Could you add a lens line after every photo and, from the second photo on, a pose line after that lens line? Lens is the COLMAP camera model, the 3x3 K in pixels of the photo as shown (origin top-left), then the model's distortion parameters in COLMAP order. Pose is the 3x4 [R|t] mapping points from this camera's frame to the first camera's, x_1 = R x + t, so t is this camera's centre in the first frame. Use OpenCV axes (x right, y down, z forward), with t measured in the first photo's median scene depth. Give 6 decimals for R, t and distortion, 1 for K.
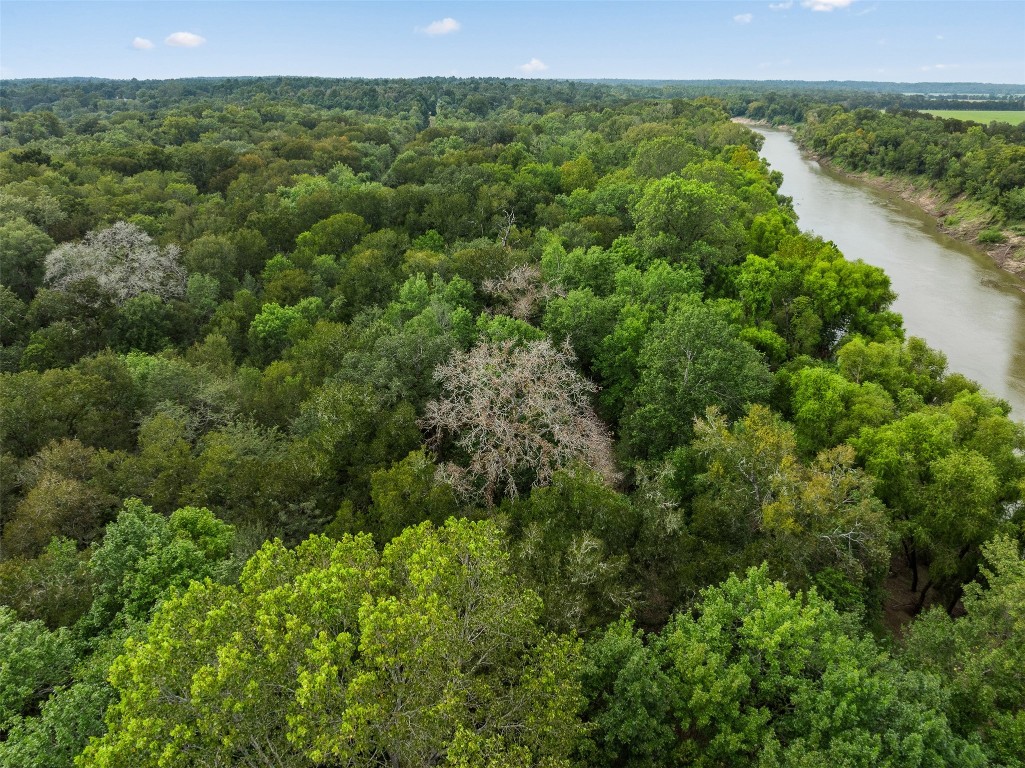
lens RADIAL K [[710.1, 0, 512.5], [0, 710.1, 384.0], [0, 0, 1]] dist [-0.042562, 0.004462]
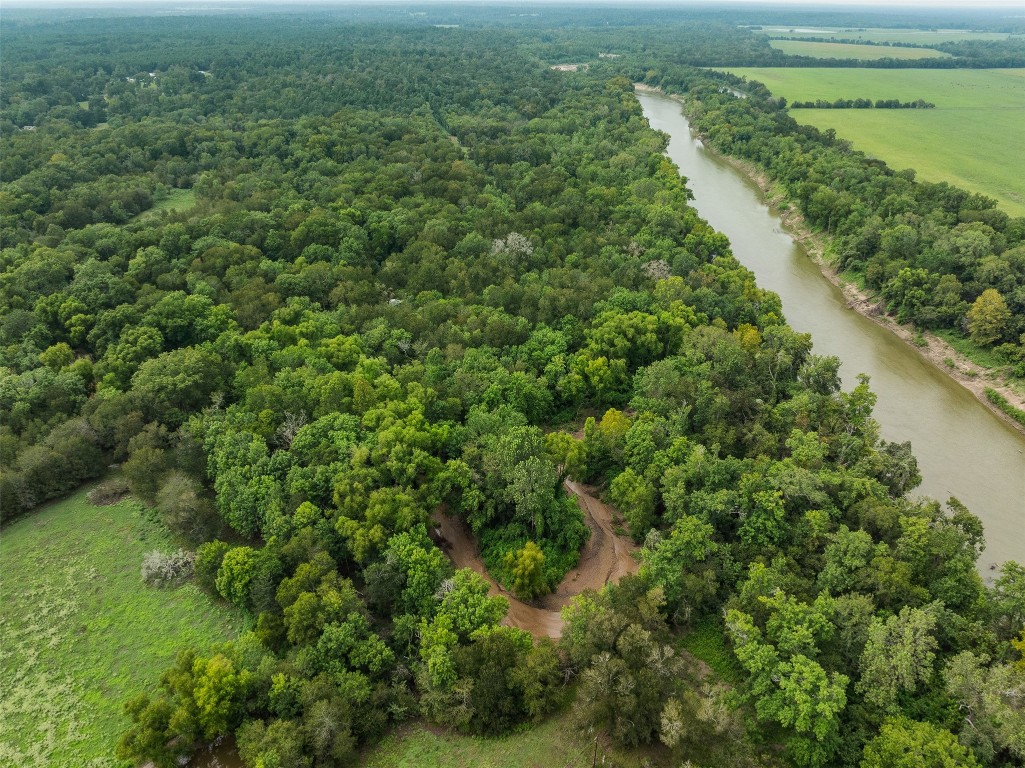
lens RADIAL K [[710.1, 0, 512.5], [0, 710.1, 384.0], [0, 0, 1]] dist [-0.042562, 0.004462]
pose [[0.987915, -0.071061, 0.137746, -0.314938], [0.057976, 0.993616, 0.096781, 0.048194], [-0.143744, -0.087625, 0.985728, -0.710265]]
